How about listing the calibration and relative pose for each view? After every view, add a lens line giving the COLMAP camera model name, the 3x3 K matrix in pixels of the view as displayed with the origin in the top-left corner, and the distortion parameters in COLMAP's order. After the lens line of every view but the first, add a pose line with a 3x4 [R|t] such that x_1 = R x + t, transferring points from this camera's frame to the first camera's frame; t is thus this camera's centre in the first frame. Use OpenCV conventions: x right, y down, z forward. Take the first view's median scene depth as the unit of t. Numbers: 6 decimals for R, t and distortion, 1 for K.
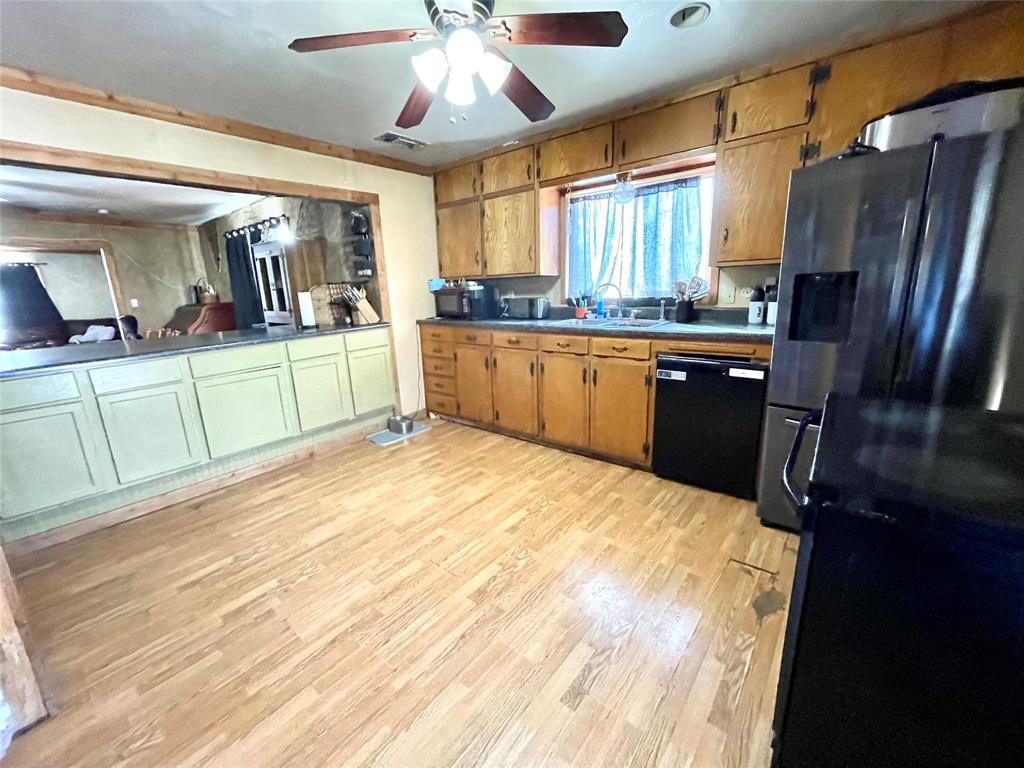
lens RADIAL K [[413.2, 0, 508.3], [0, 413.2, 383.2], [0, 0, 1]] dist [0.002544, -0.001688]
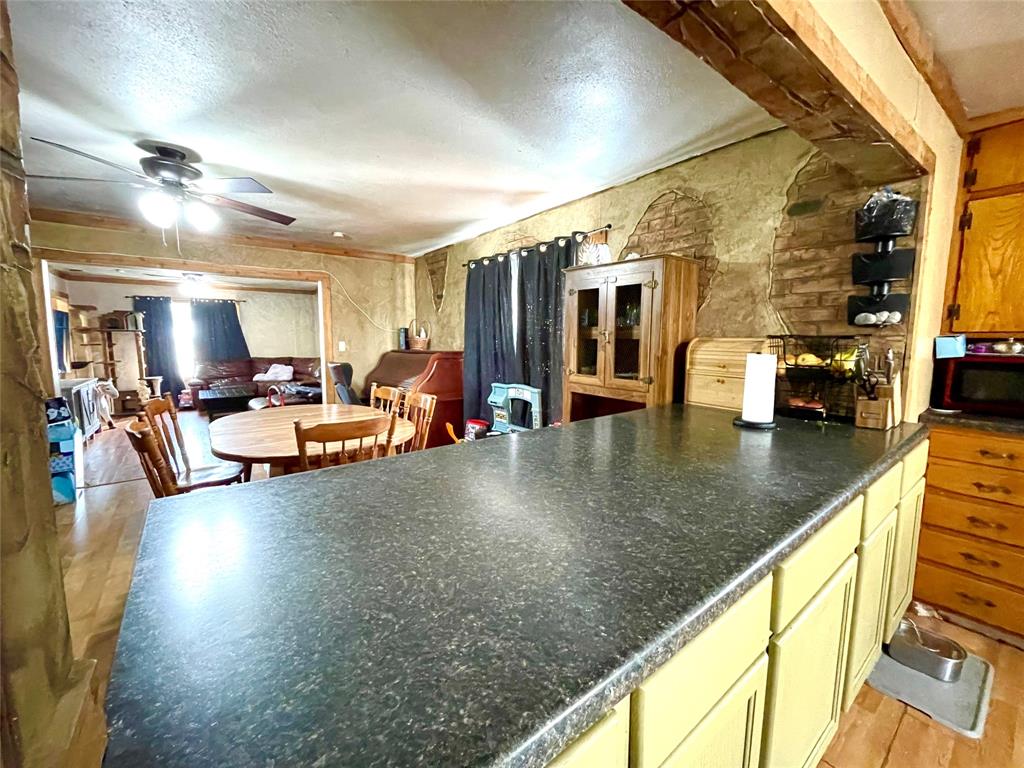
lens RADIAL K [[413.2, 0, 506.6], [0, 413.2, 385.8], [0, 0, 1]] dist [0.002544, -0.001688]
pose [[0.973617, 0.064326, -0.218935, -0.672073], [-0.087204, 0.991507, -0.096481, -0.109622], [0.210870, 0.113028, 0.970958, 0.470169]]
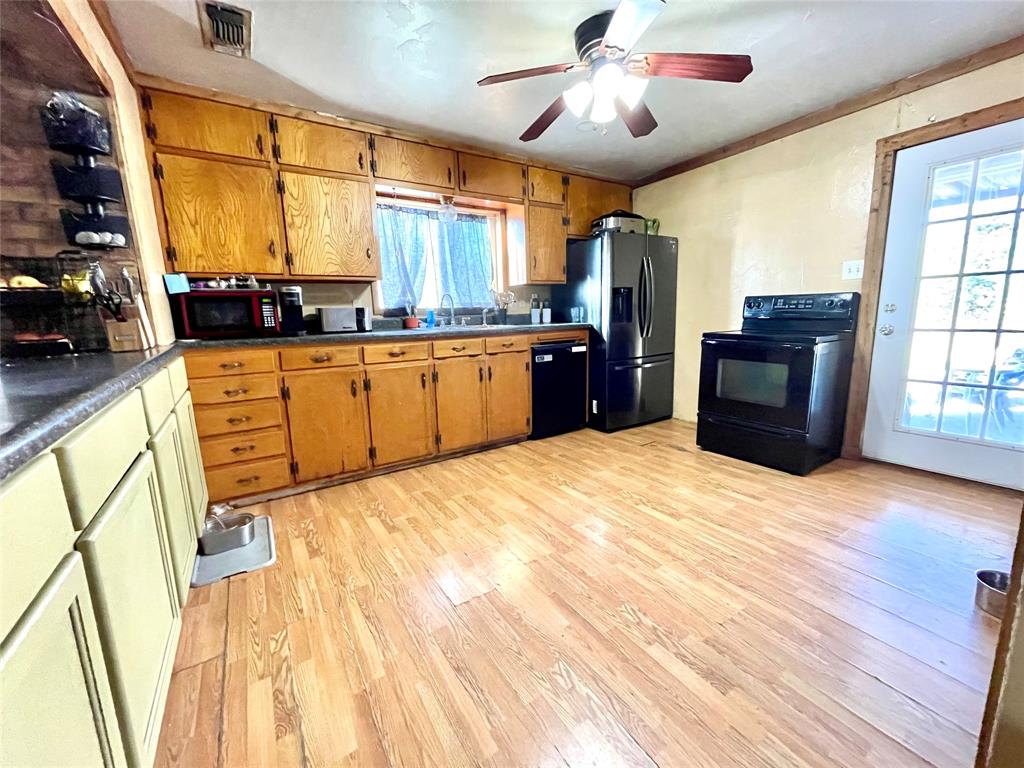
lens RADIAL K [[413.2, 0, 510.4], [0, 413.2, 382.2], [0, 0, 1]] dist [0.002544, -0.001688]
pose [[0.305505, -0.137144, 0.942262, -0.677348], [0.232736, 0.970314, 0.065768, -0.042442], [-0.923310, 0.199206, 0.328354, 0.482332]]
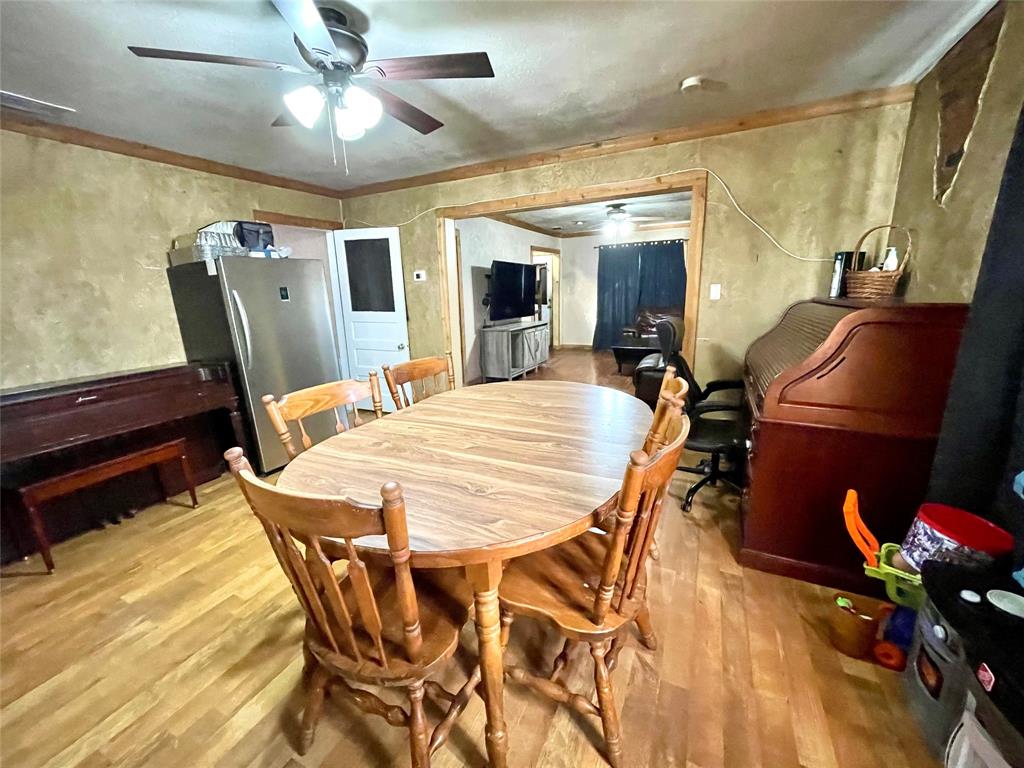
lens RADIAL K [[413.2, 0, 509.4], [0, 413.2, 386.8], [0, 0, 1]] dist [0.002544, -0.001688]
pose [[0.238796, 0.251867, -0.937838, -0.769536], [-0.193283, 0.958782, 0.208277, -0.233412], [0.951640, 0.131532, 0.277635, 1.063383]]
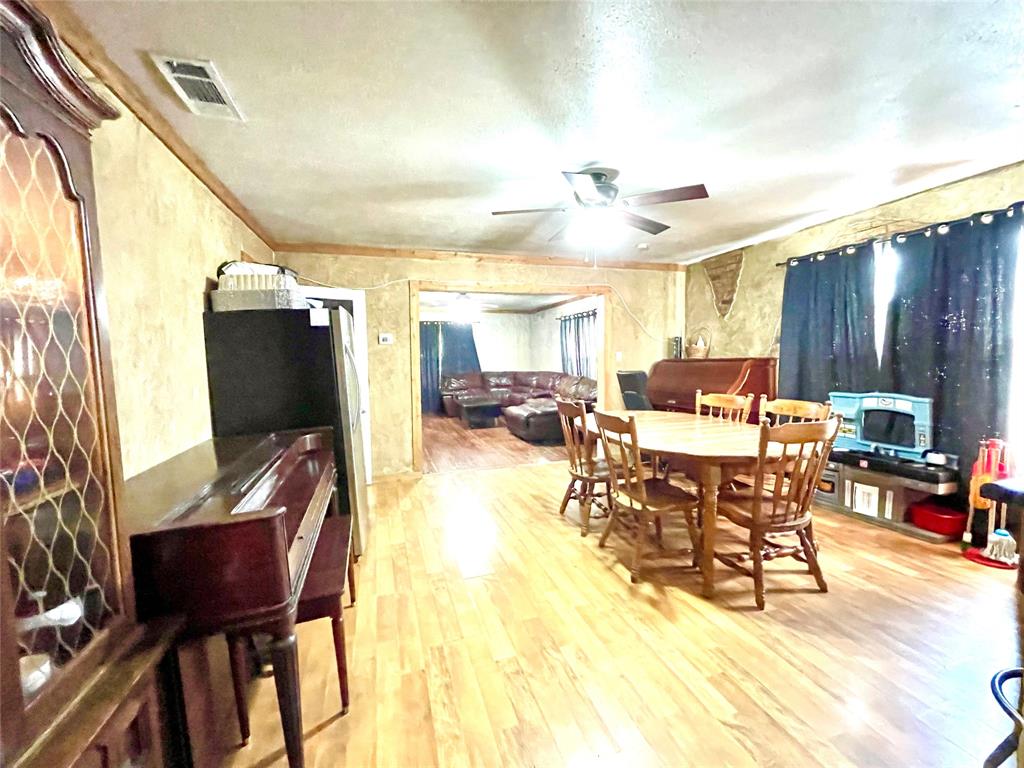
lens RADIAL K [[413.2, 0, 506.0], [0, 413.2, 384.5], [0, 0, 1]] dist [0.002544, -0.001688]
pose [[0.836017, 0.056971, -0.545738, -1.063681], [-0.133400, 0.985857, -0.101440, -0.036256], [0.532240, 0.157607, 0.831794, 0.313566]]
